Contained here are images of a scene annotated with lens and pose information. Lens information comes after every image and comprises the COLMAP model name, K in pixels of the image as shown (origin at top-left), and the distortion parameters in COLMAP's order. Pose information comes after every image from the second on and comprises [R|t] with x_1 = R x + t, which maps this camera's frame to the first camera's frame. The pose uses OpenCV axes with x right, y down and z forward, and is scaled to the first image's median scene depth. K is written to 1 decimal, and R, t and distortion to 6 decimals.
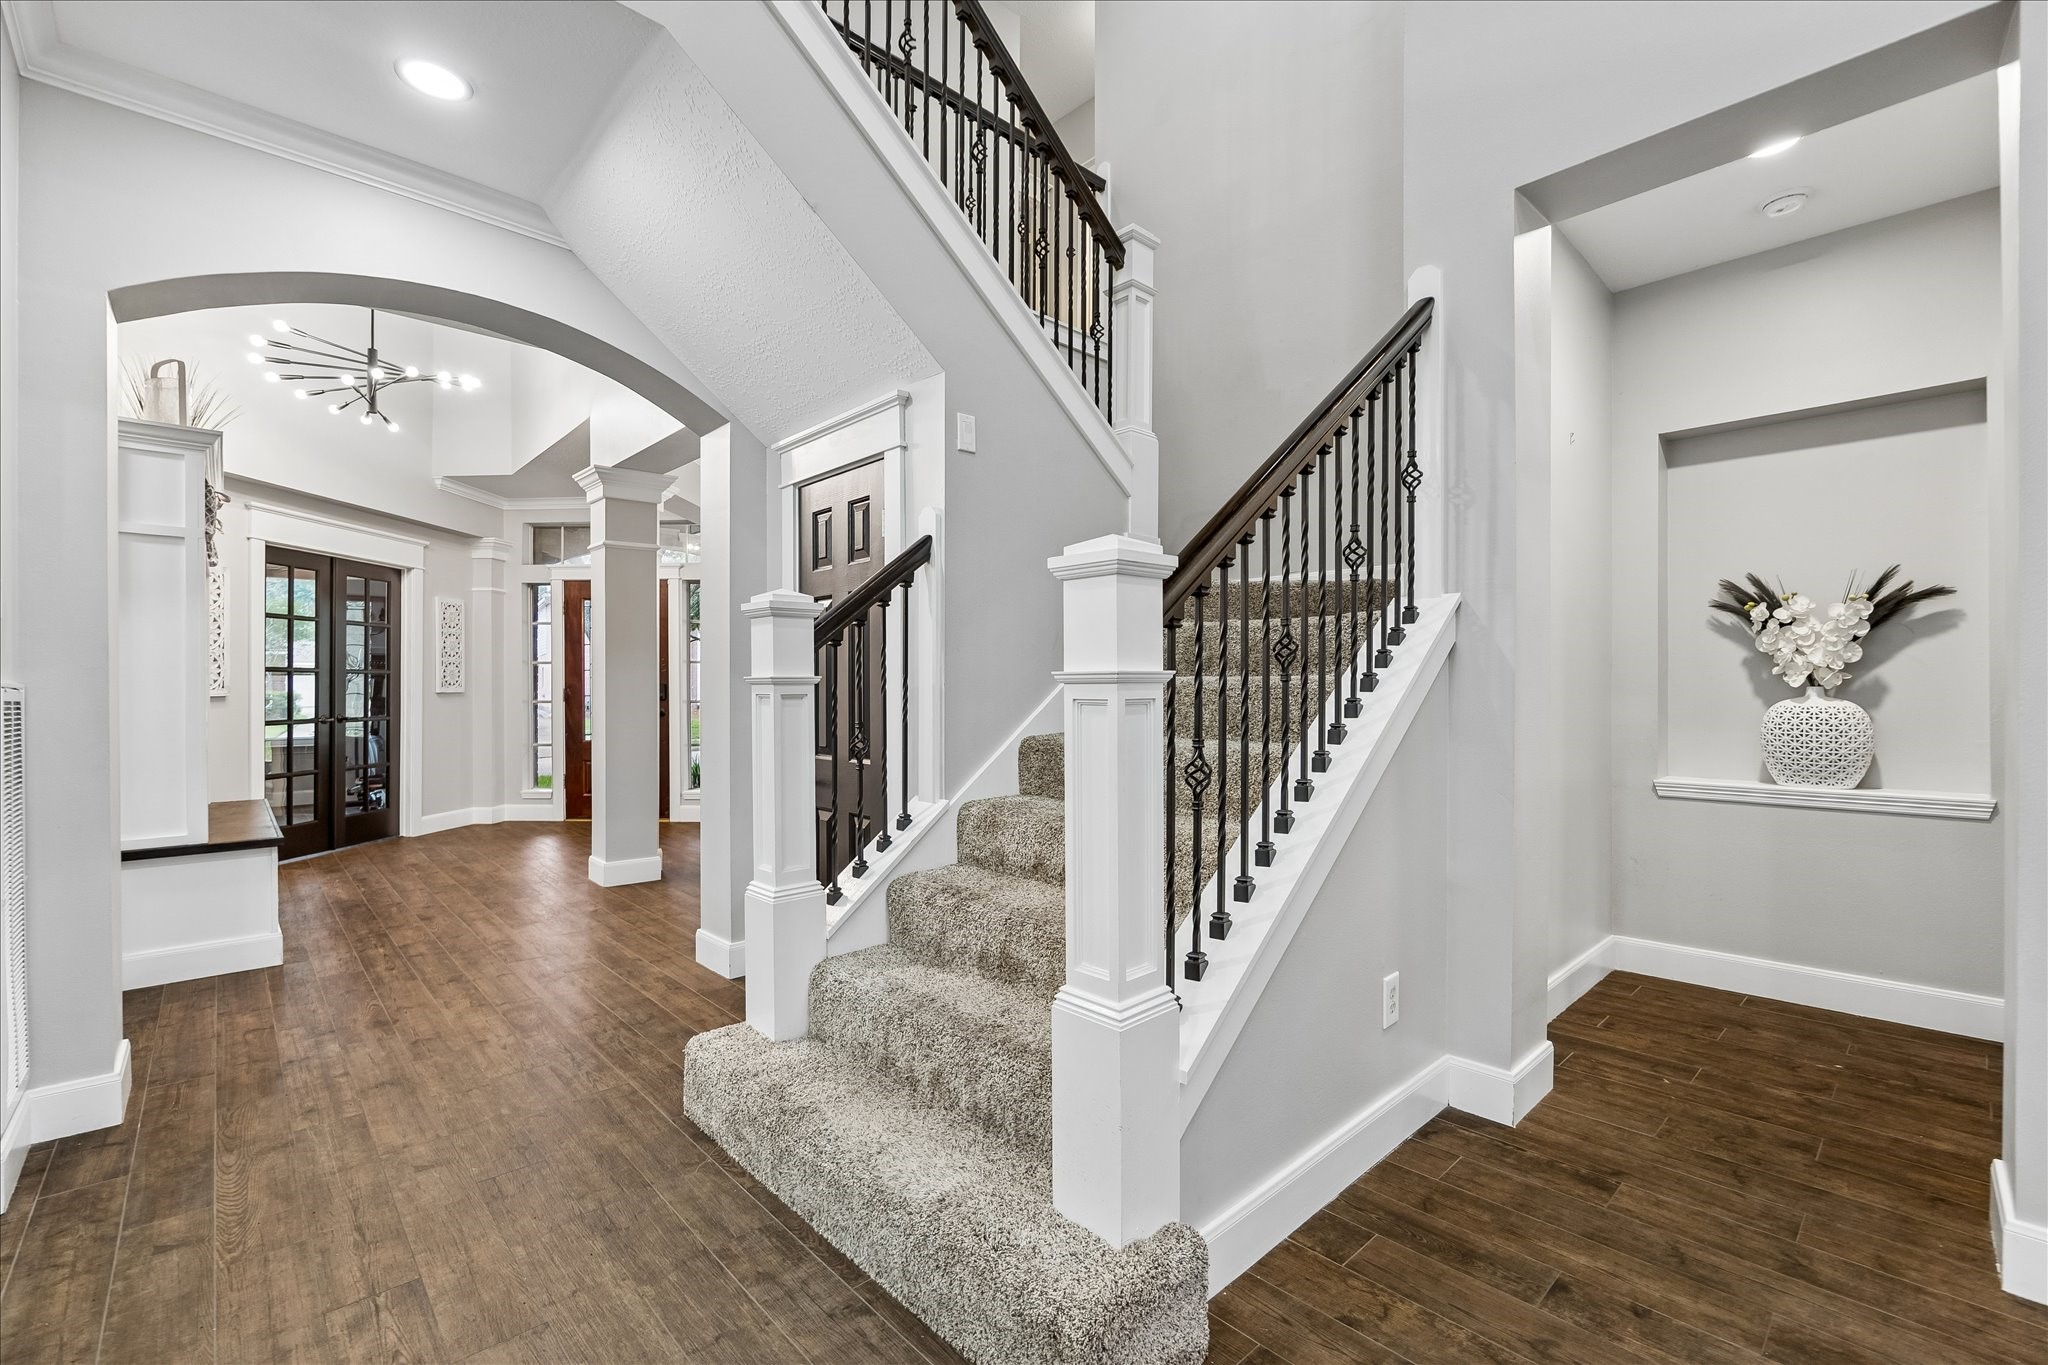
lens RADIAL K [[876.3, 0, 1018.6], [0, 876.3, 683.3], [0, 0, 1]] dist [-0.003251, -0.000216]
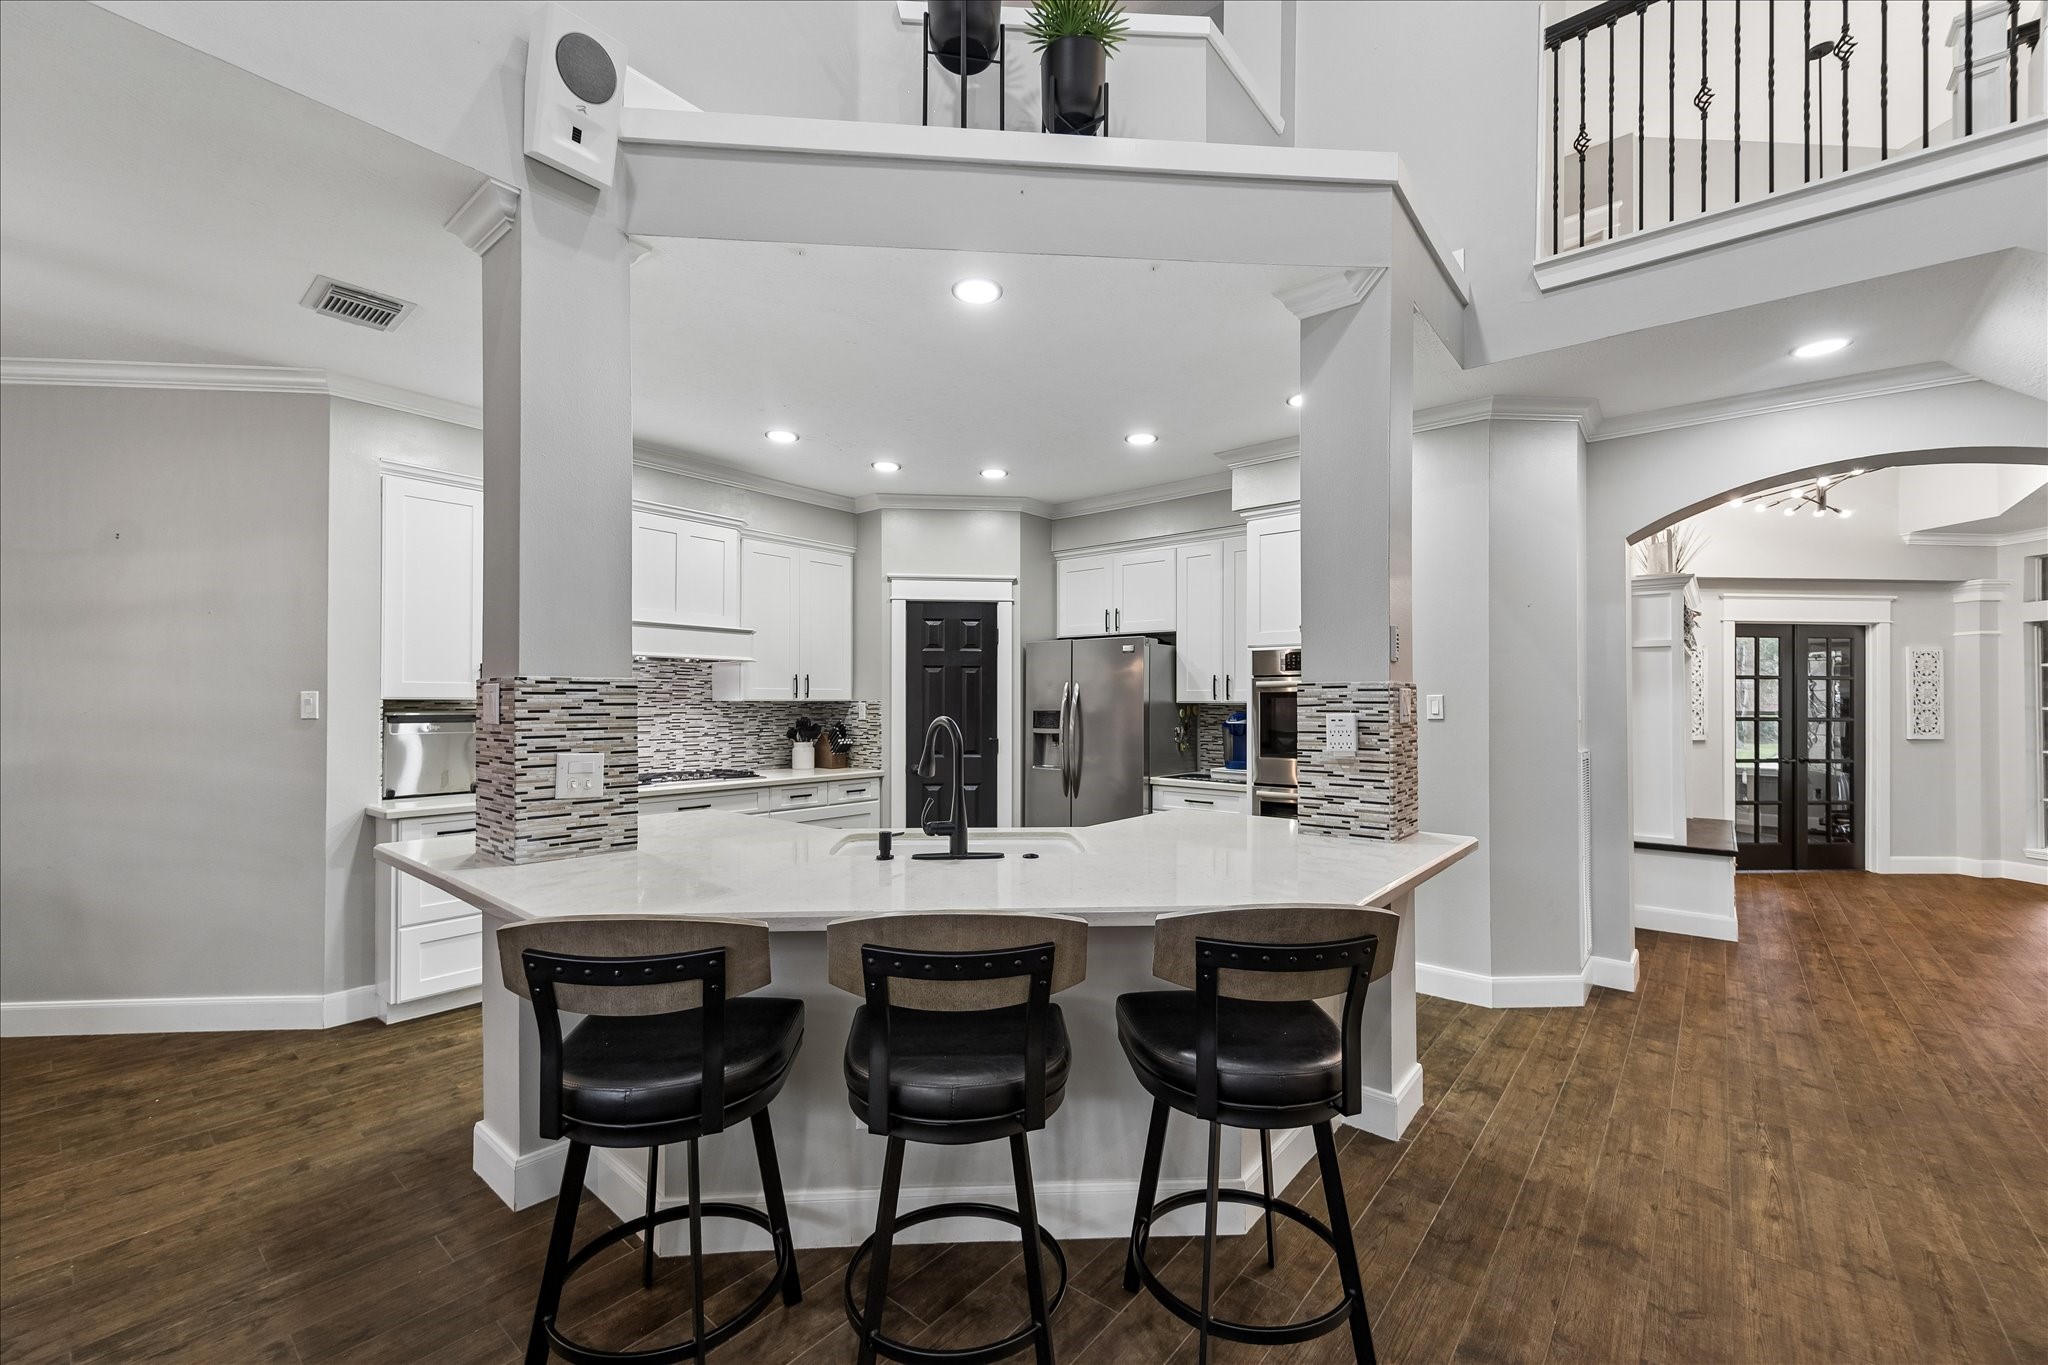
lens RADIAL K [[815.4, 0, 1010.0], [0, 815.4, 700.2], [0, 0, 1]] dist [0.001631, -0.000517]
pose [[0.112240, -0.002853, -0.993677, 0.251594], [0.001299, 0.999995, -0.002725, -0.048938], [0.993680, -0.000984, 0.112243, -0.234726]]
